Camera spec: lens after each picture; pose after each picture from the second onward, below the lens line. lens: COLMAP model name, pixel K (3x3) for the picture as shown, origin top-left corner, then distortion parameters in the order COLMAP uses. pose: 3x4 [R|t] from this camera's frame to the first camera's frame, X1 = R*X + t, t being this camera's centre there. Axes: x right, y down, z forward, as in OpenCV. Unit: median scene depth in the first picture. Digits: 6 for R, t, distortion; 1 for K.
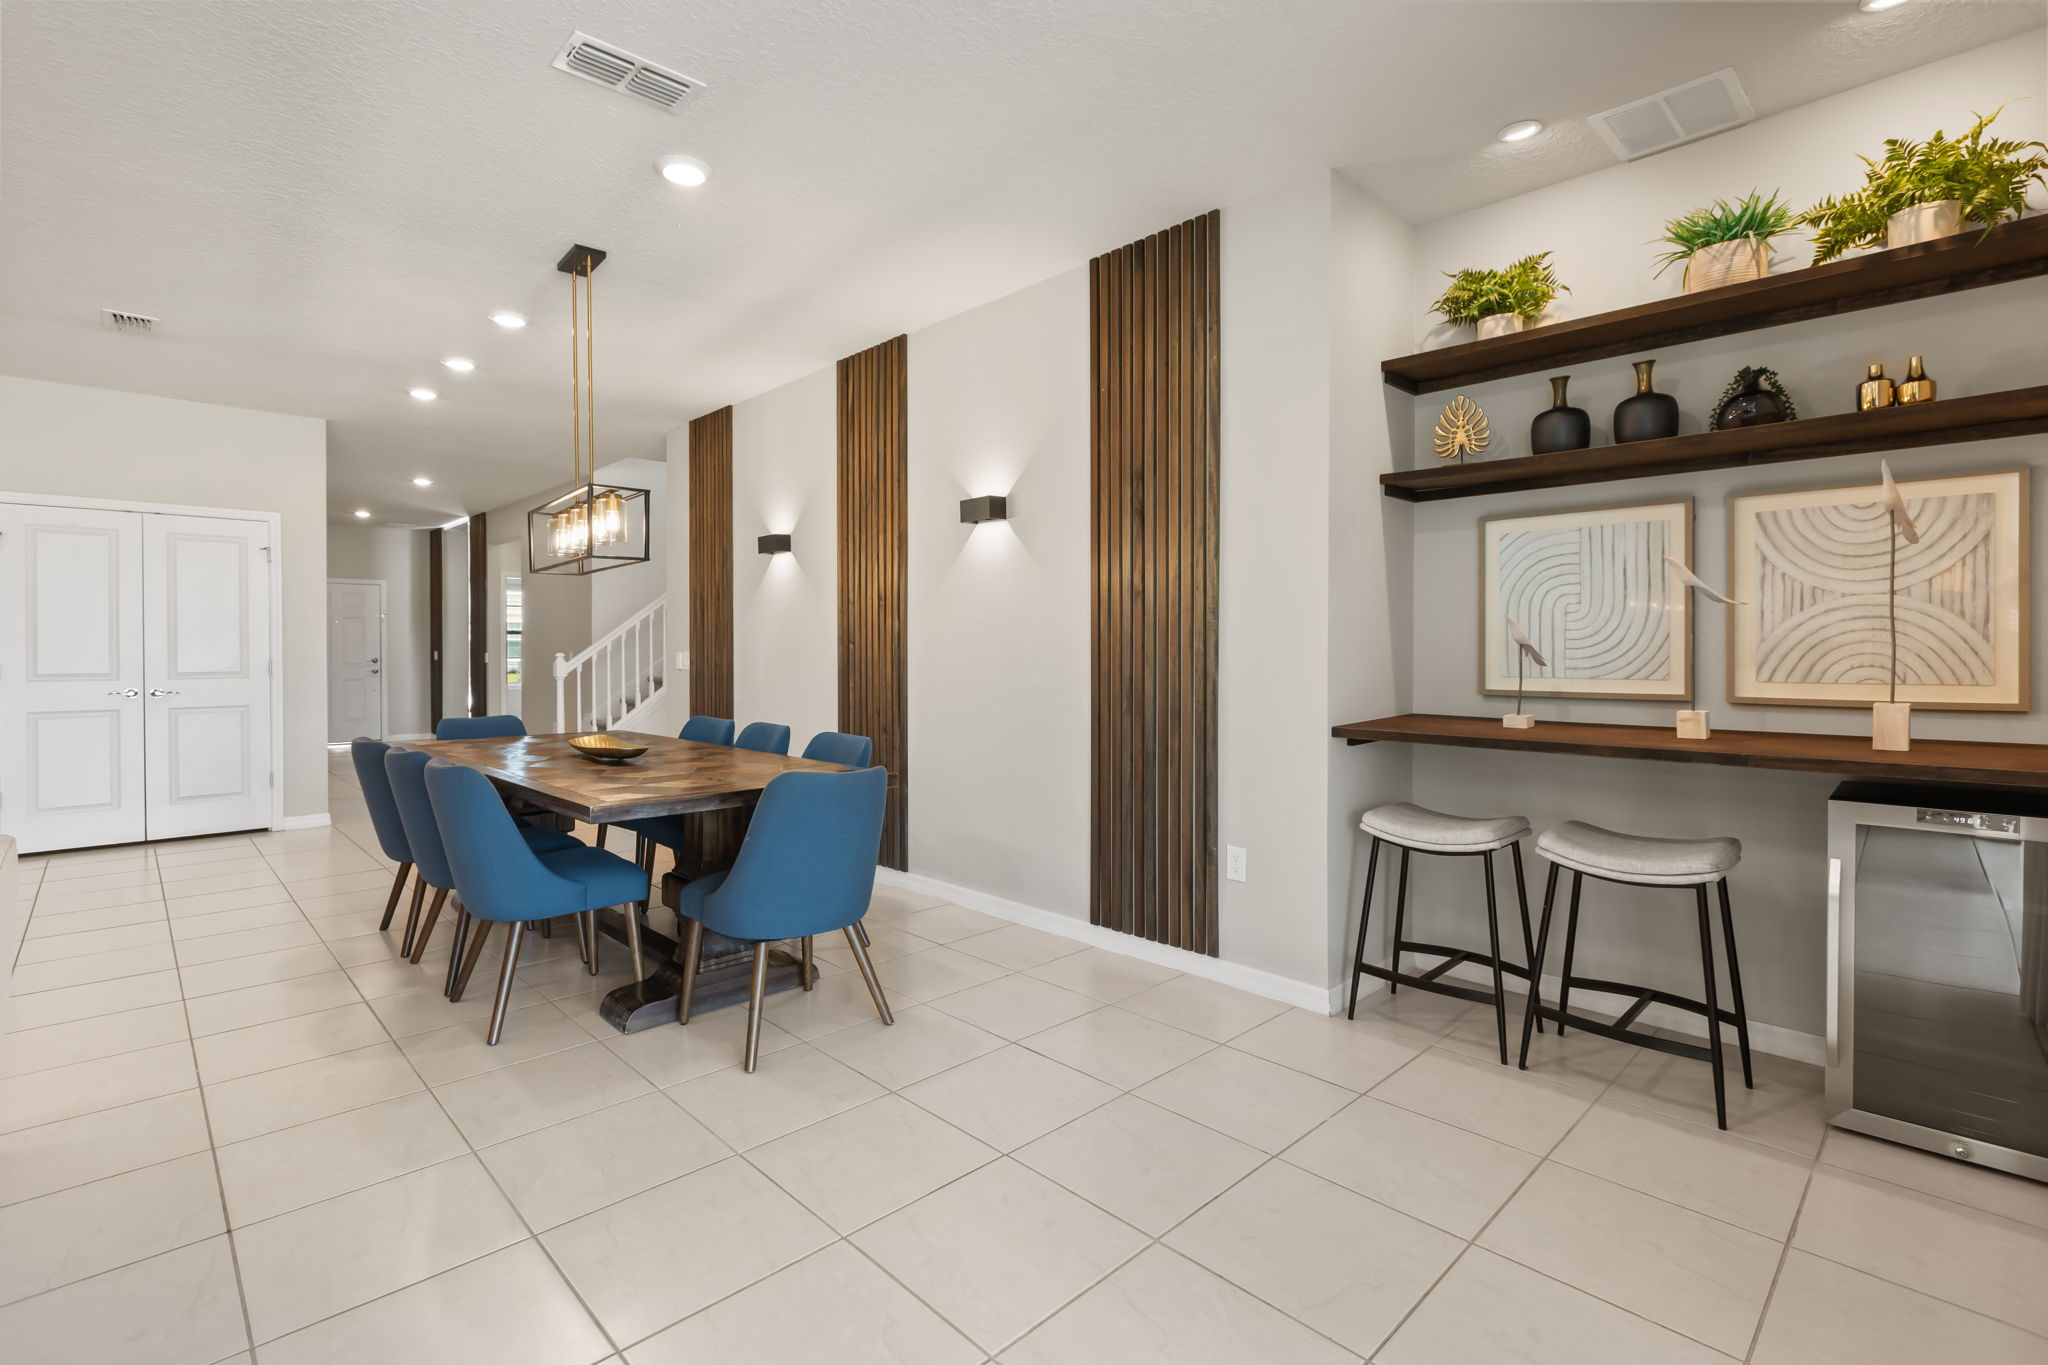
lens RADIAL K [[991.0, 0, 1026.0], [0, 991.0, 662.8], [0, 0, 1]] dist [0.000697, 0.023491]
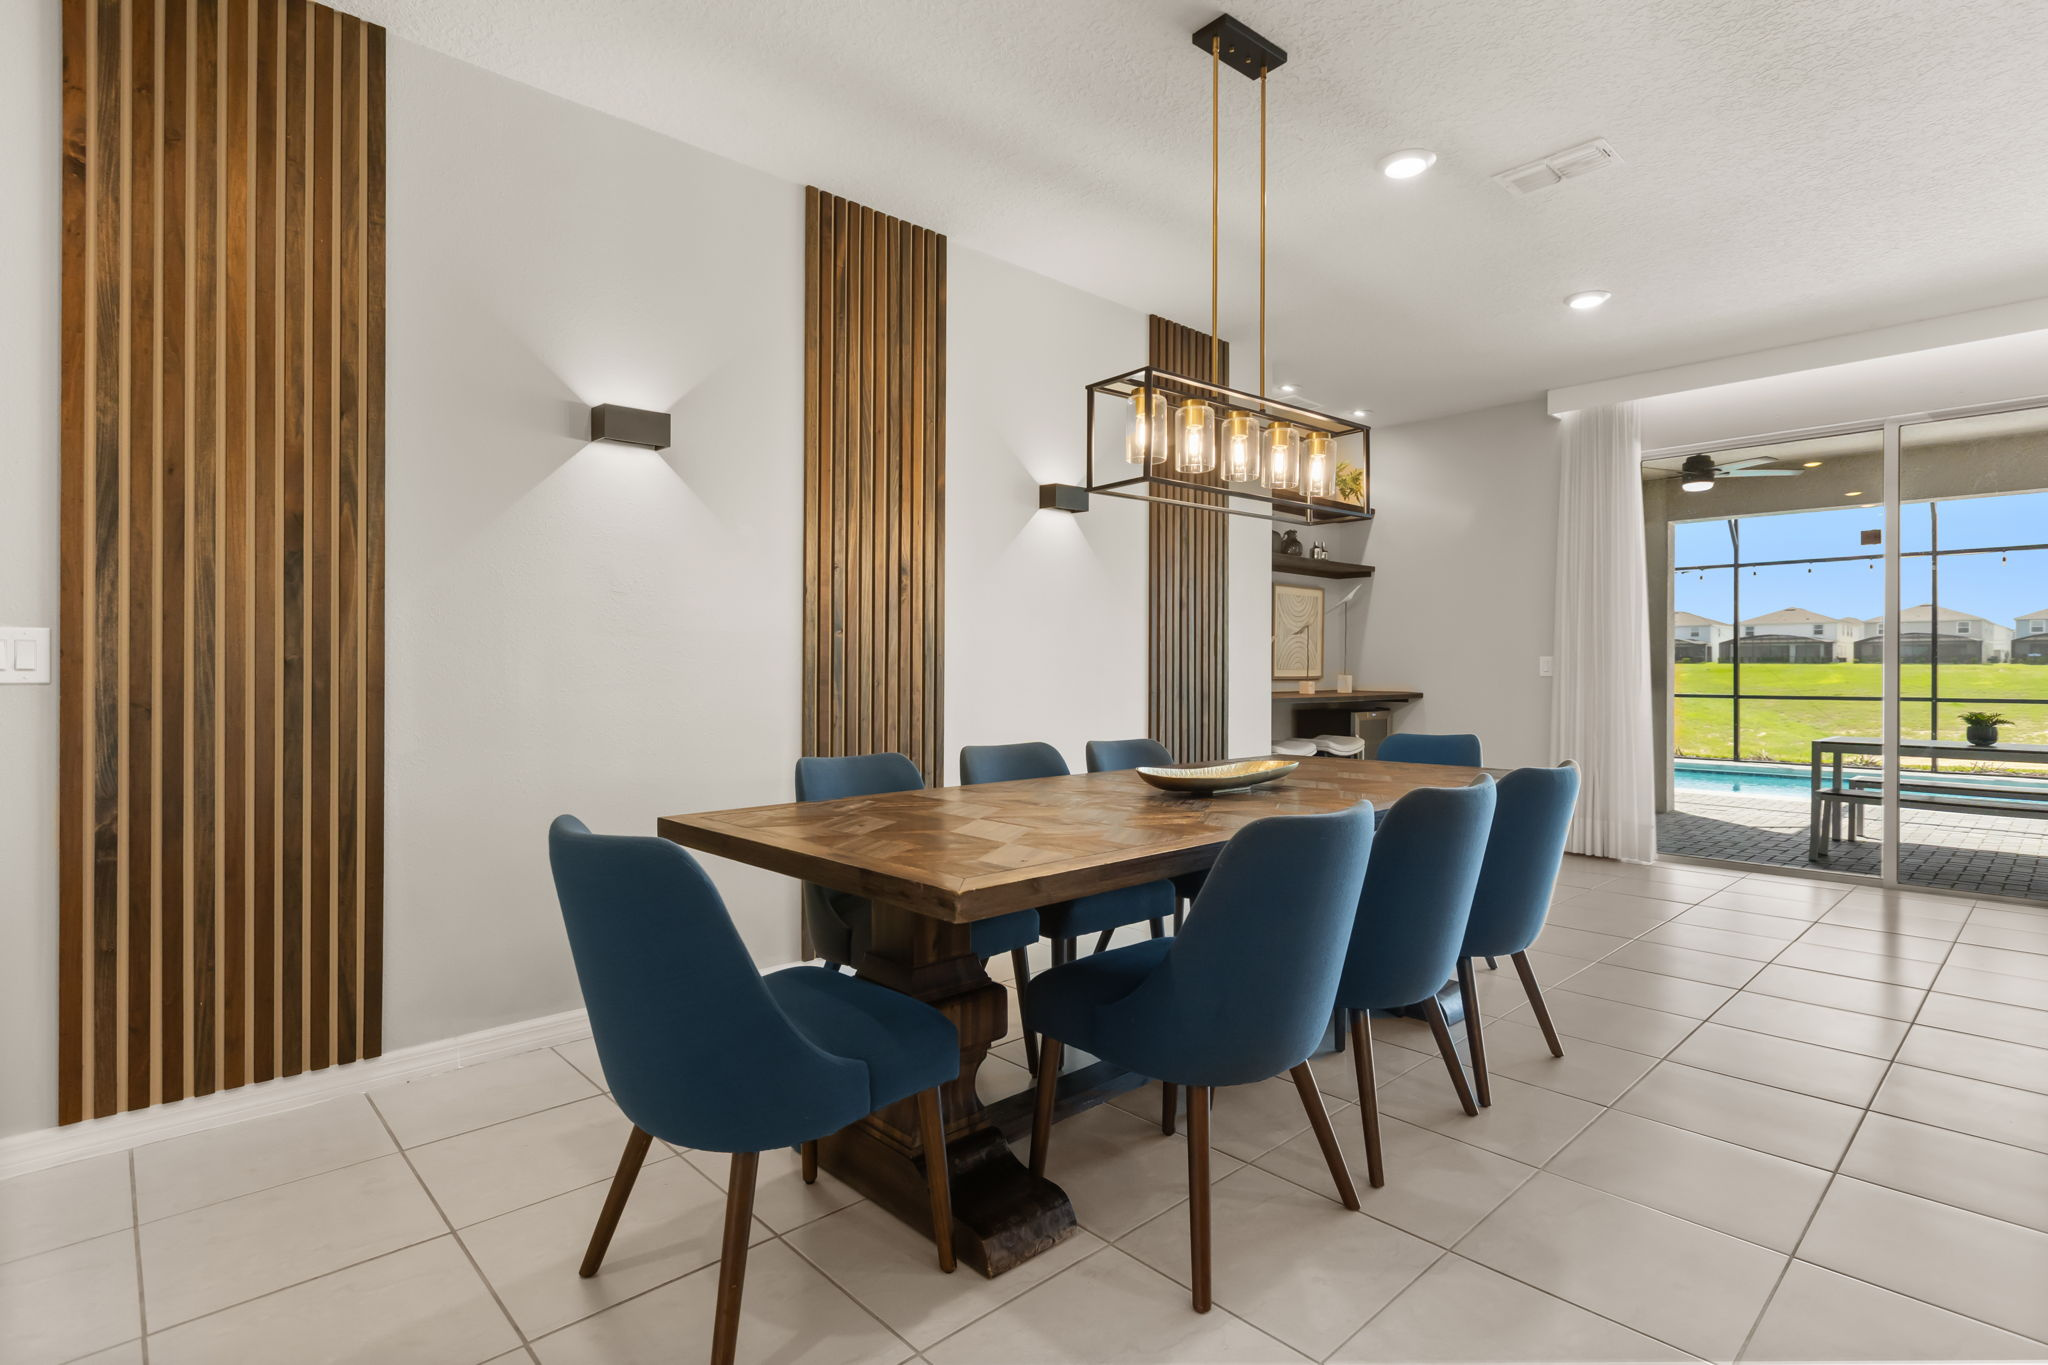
lens RADIAL K [[1016.4, 0, 1050.9], [0, 1016.4, 673.0], [0, 0, 1]] dist [-0.000822, -0.000068]
pose [[-0.008040, -0.002571, 0.999964, -1.431080], [0.012579, 0.999917, 0.002672, 0.014532], [-0.999889, 0.012600, -0.008007, 1.438008]]
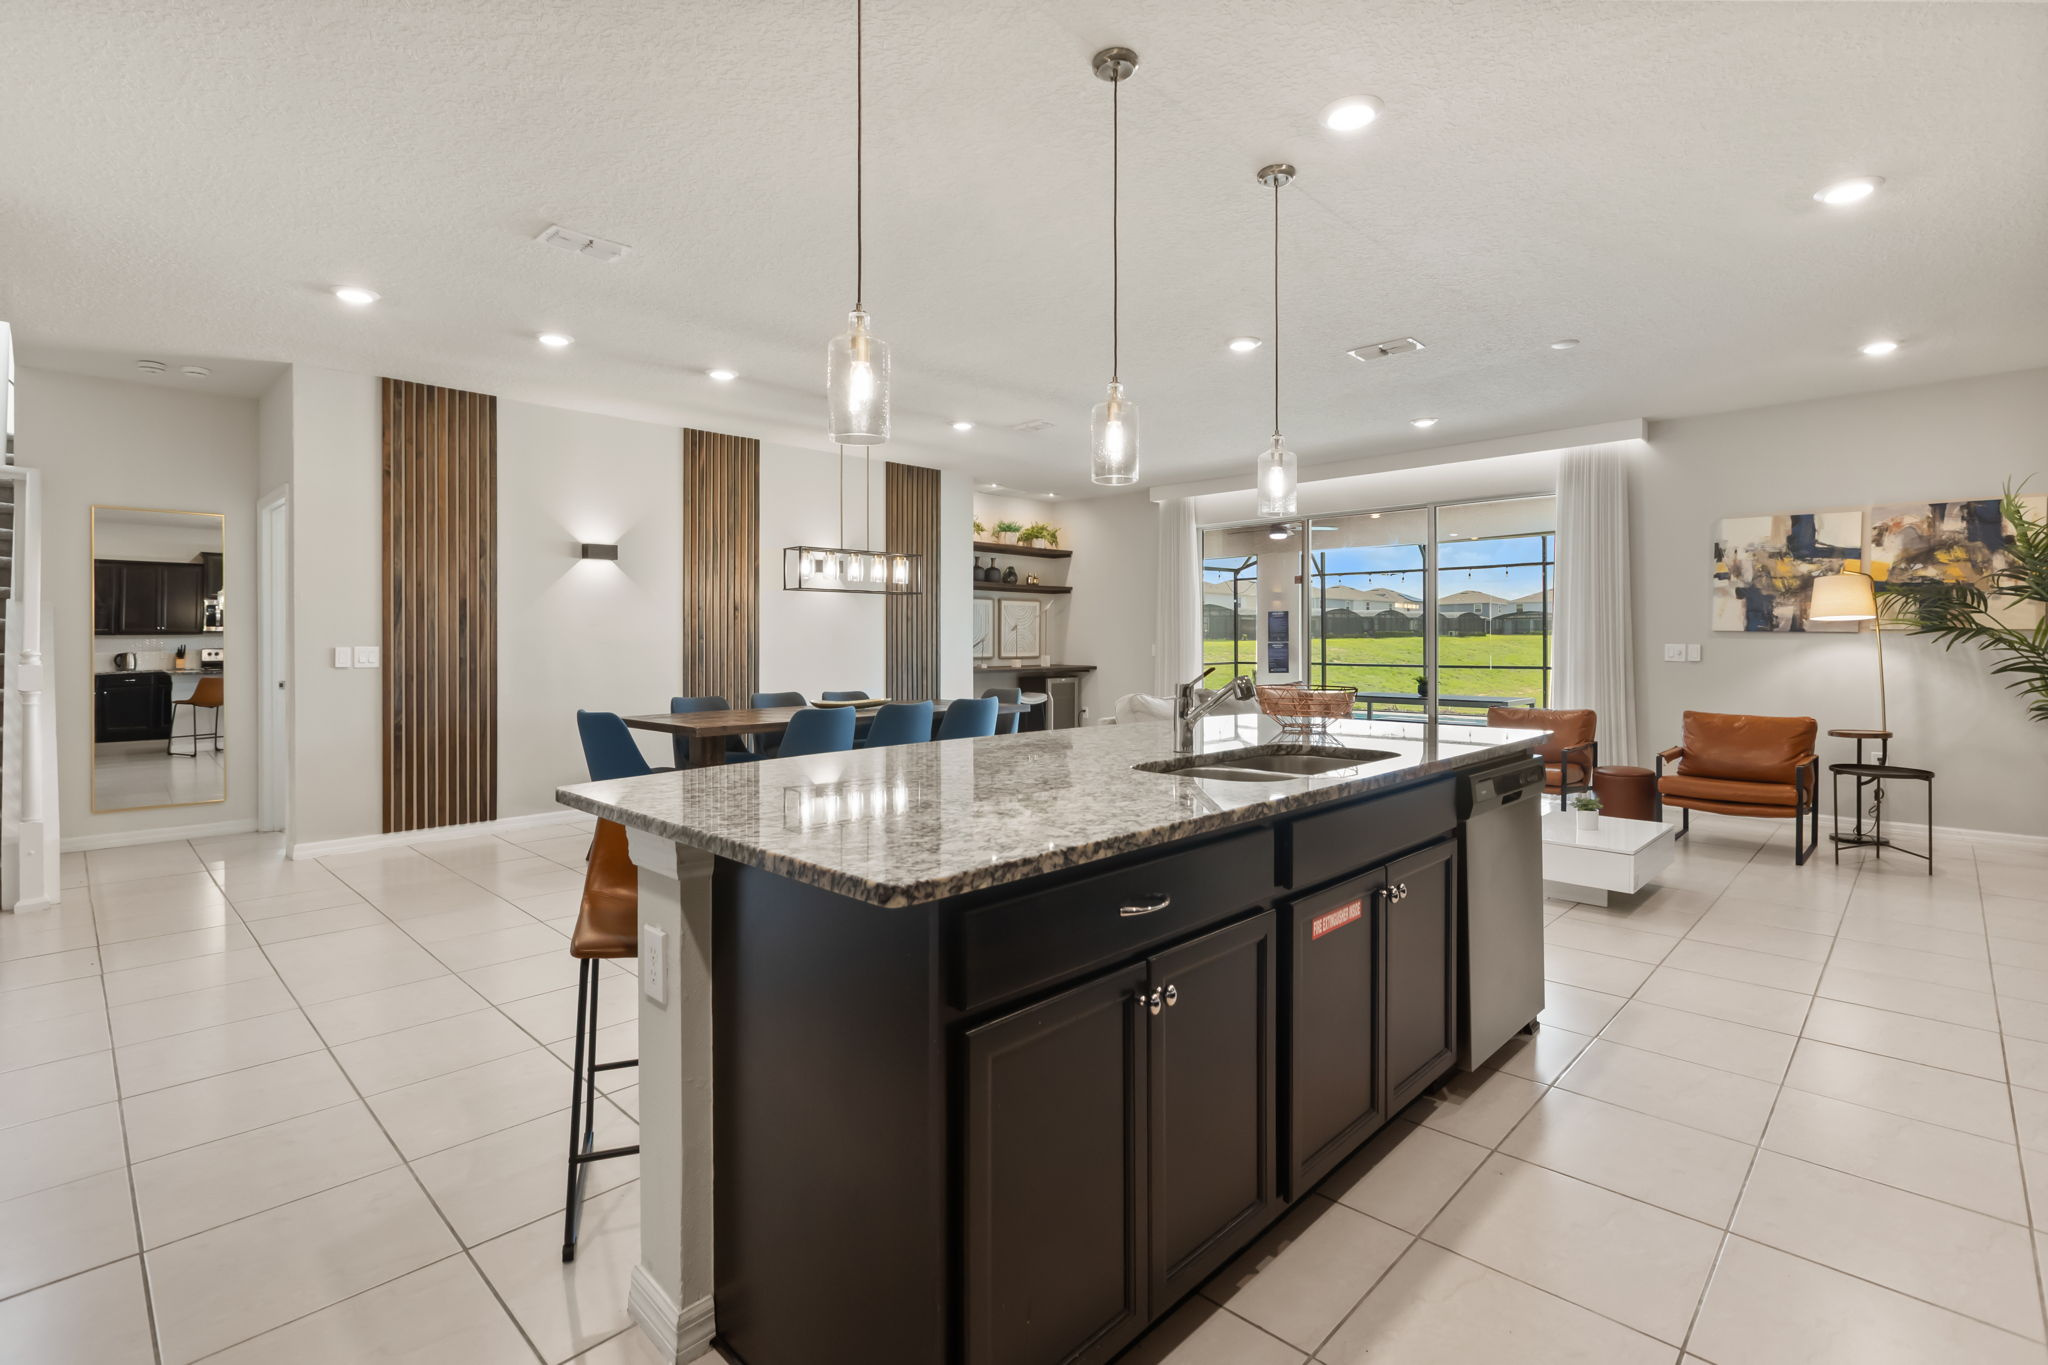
lens RADIAL K [[949.7, 0, 1038.0], [0, 949.7, 646.0], [0, 0, 1]] dist [-0.001095, -0.000141]
pose [[-0.054582, -0.003895, 0.998502, -2.539982], [0.015455, 0.999869, 0.004745, -0.015040], [-0.998390, 0.015691, -0.054515, 1.004940]]
